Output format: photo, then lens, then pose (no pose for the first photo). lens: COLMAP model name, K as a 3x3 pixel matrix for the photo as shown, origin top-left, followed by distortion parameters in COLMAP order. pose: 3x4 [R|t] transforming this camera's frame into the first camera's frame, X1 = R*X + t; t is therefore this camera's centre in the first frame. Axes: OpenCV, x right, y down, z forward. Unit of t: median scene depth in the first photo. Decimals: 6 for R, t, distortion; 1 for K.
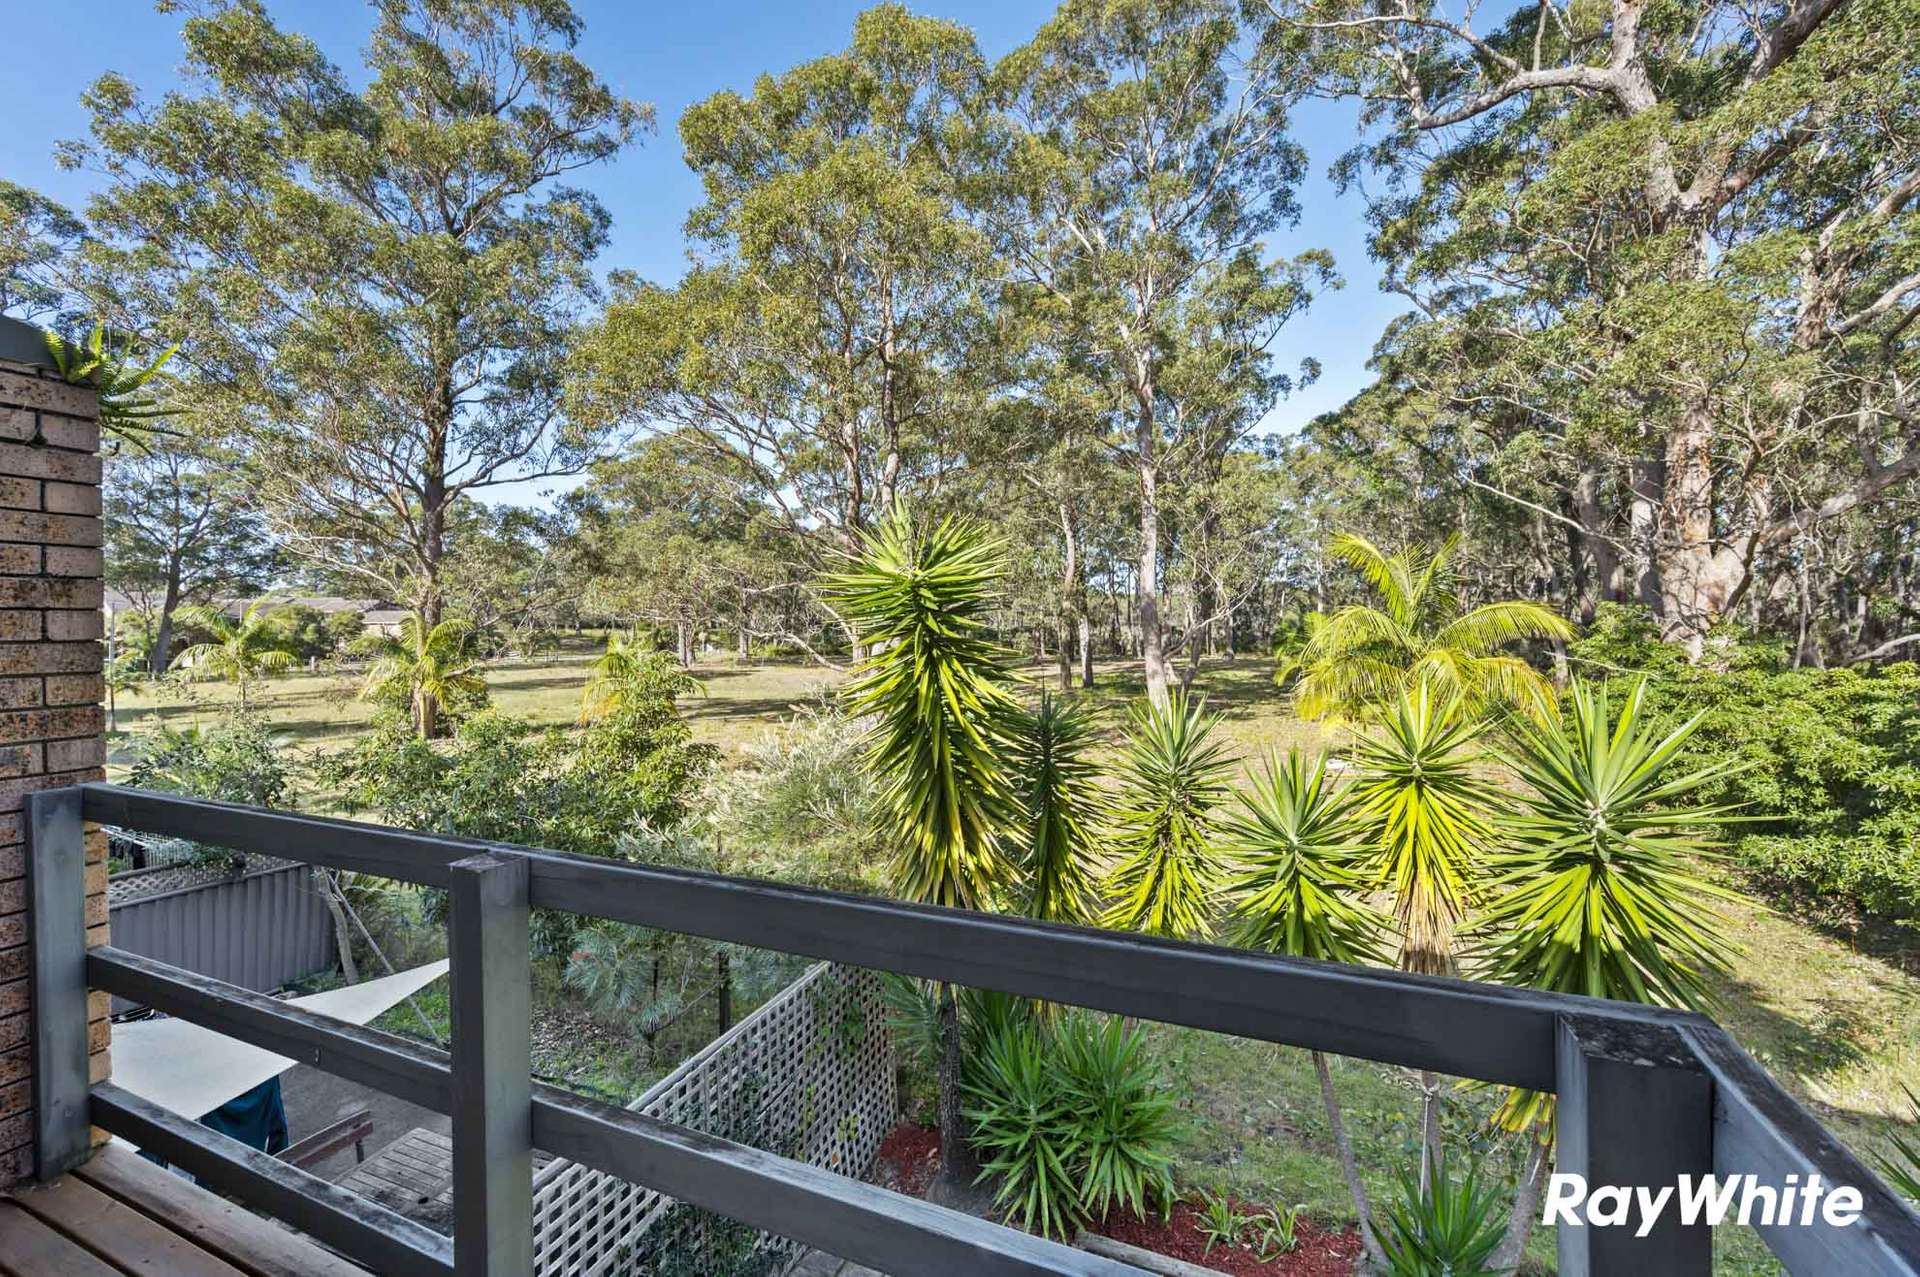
lens RADIAL K [[753.2, 0, 956.8], [0, 753.2, 639.7], [0, 0, 1]] dist [-0.003147, 0.000603]
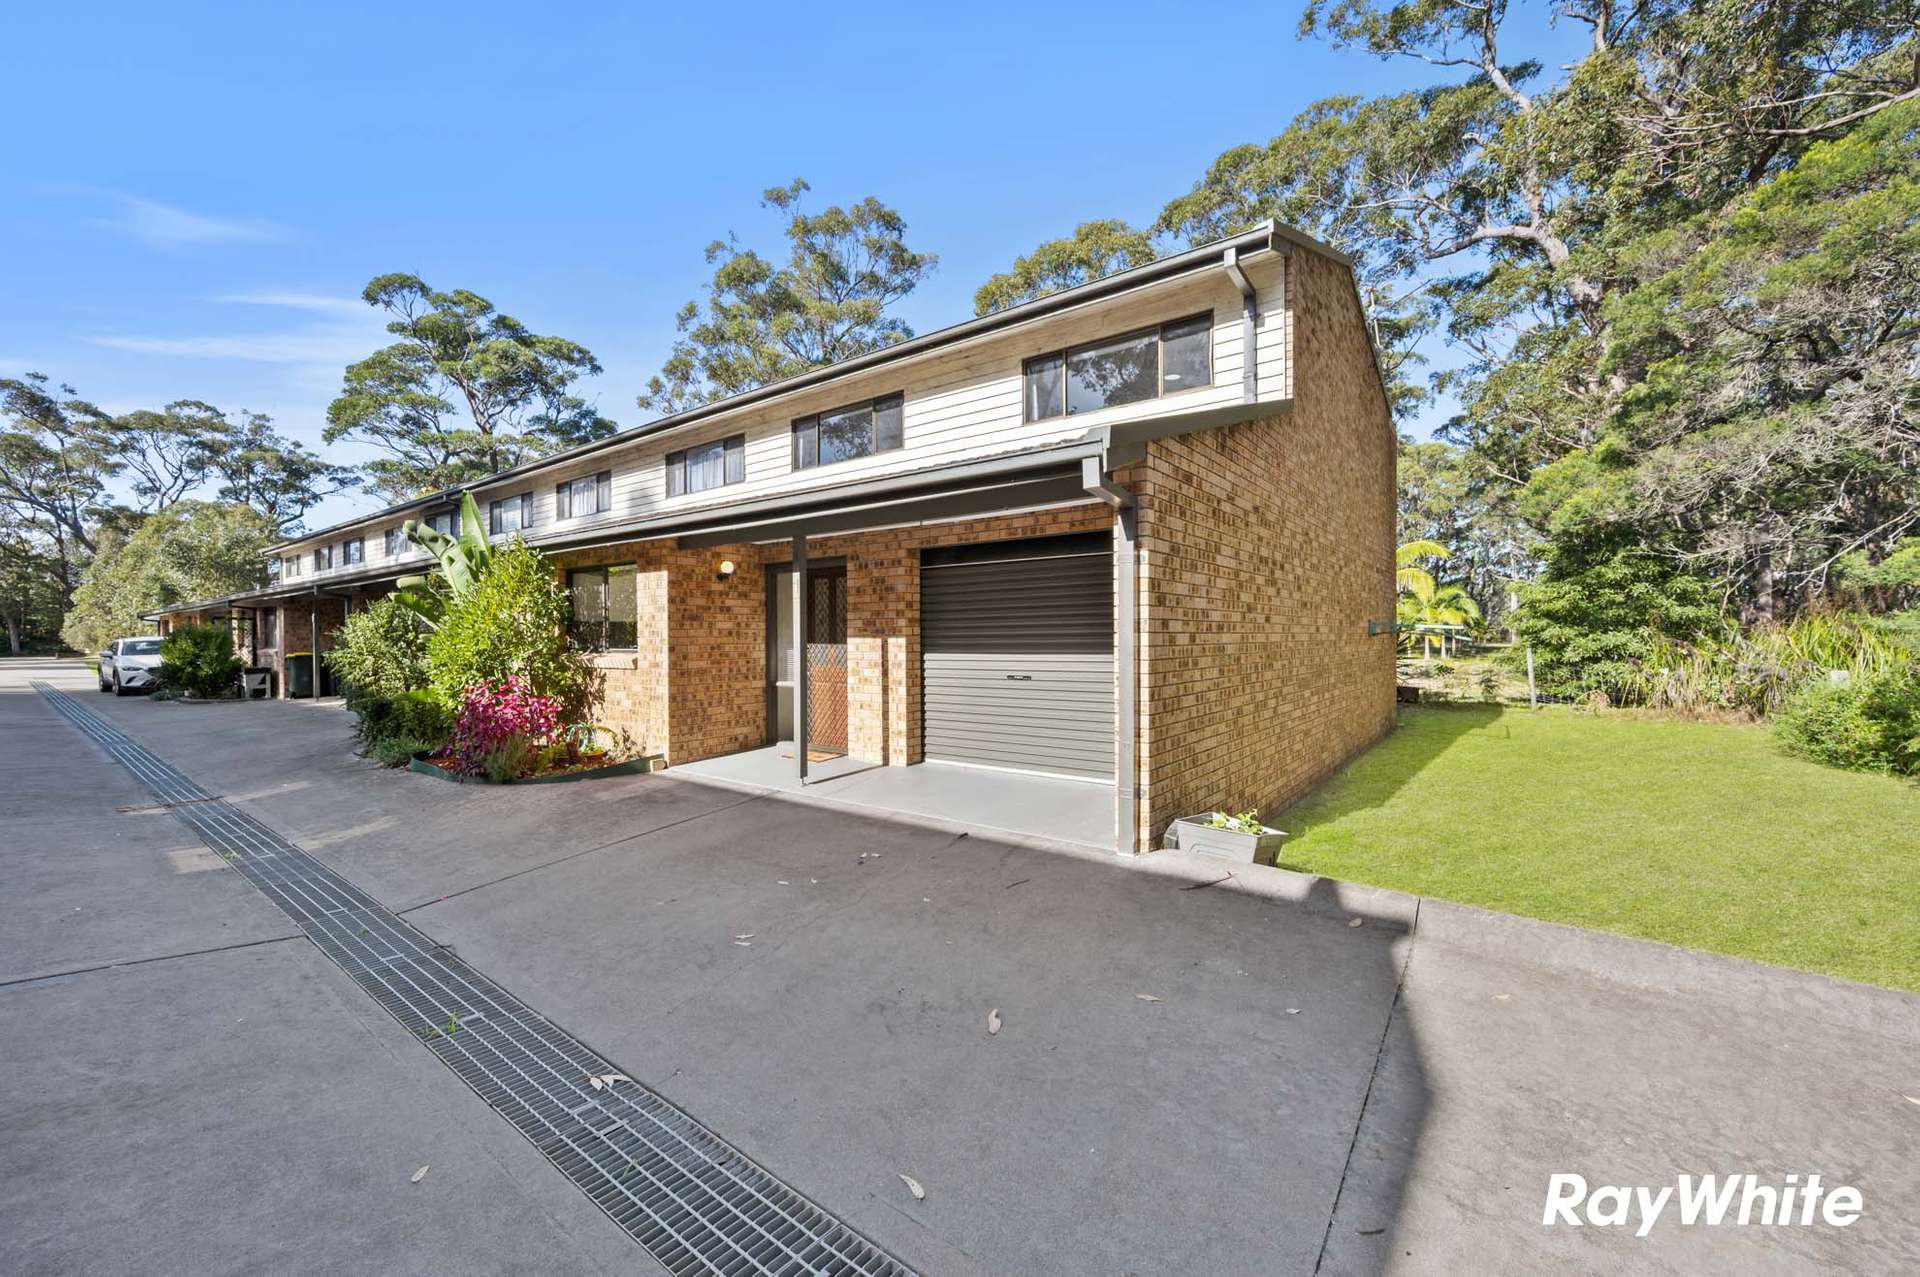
lens RADIAL K [[753.2, 0, 958.7], [0, 753.2, 638.3], [0, 0, 1]] dist [-0.003147, 0.000603]
pose [[0.969188, 0.003031, -0.246303, 0.027875], [-0.004695, 0.999970, -0.006169, 0.099613], [0.246277, 0.007135, 0.969173, -0.539239]]
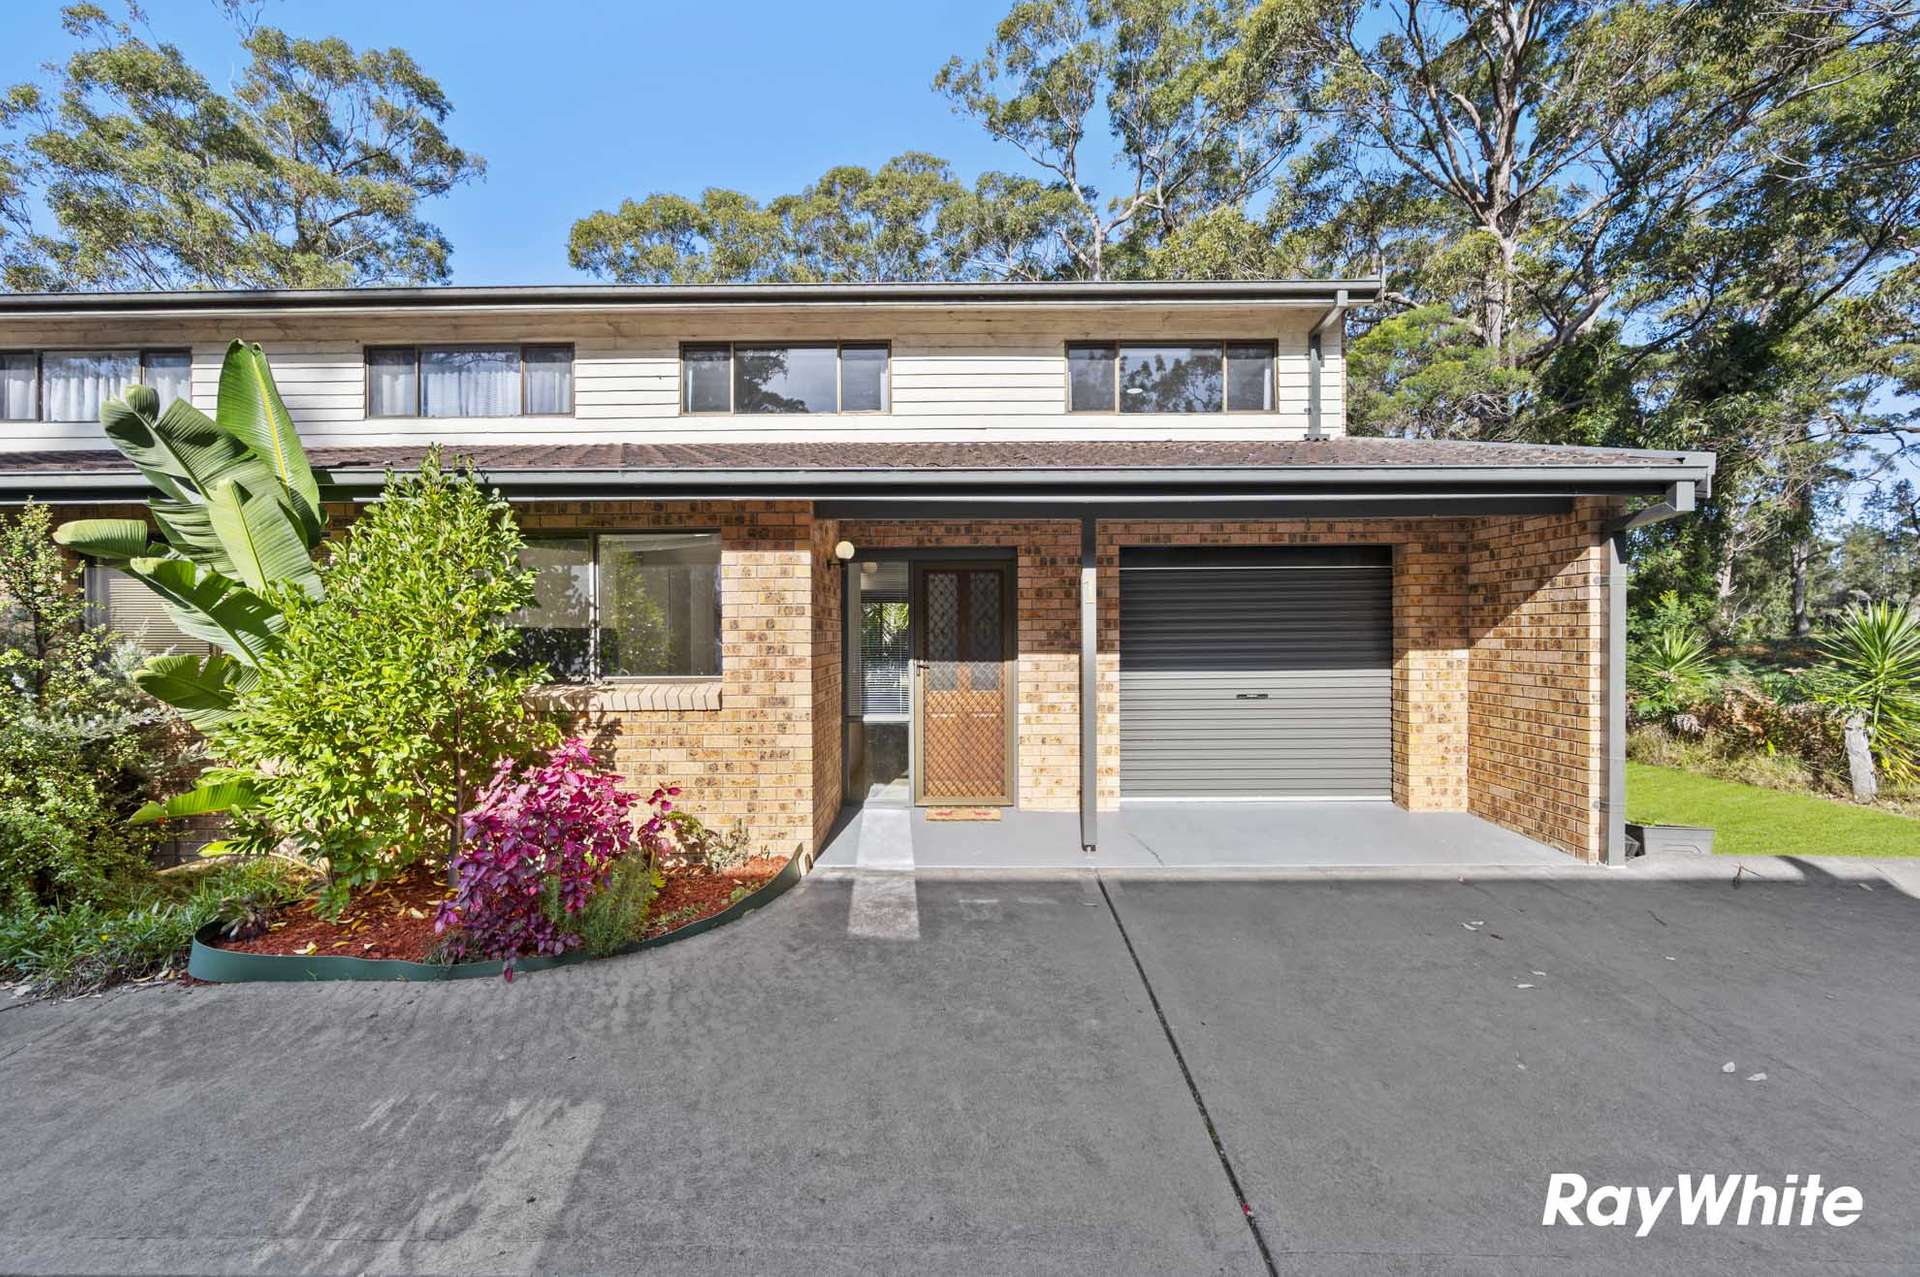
lens RADIAL K [[753.2, 0, 955.8], [0, 753.2, 639.3], [0, 0, 1]] dist [-0.003147, 0.000603]
pose [[0.924179, 0.001324, 0.381958, -0.173794], [0.001628, 0.999971, -0.007403, 0.095487], [-0.381957, 0.007464, 0.924150, -0.472557]]
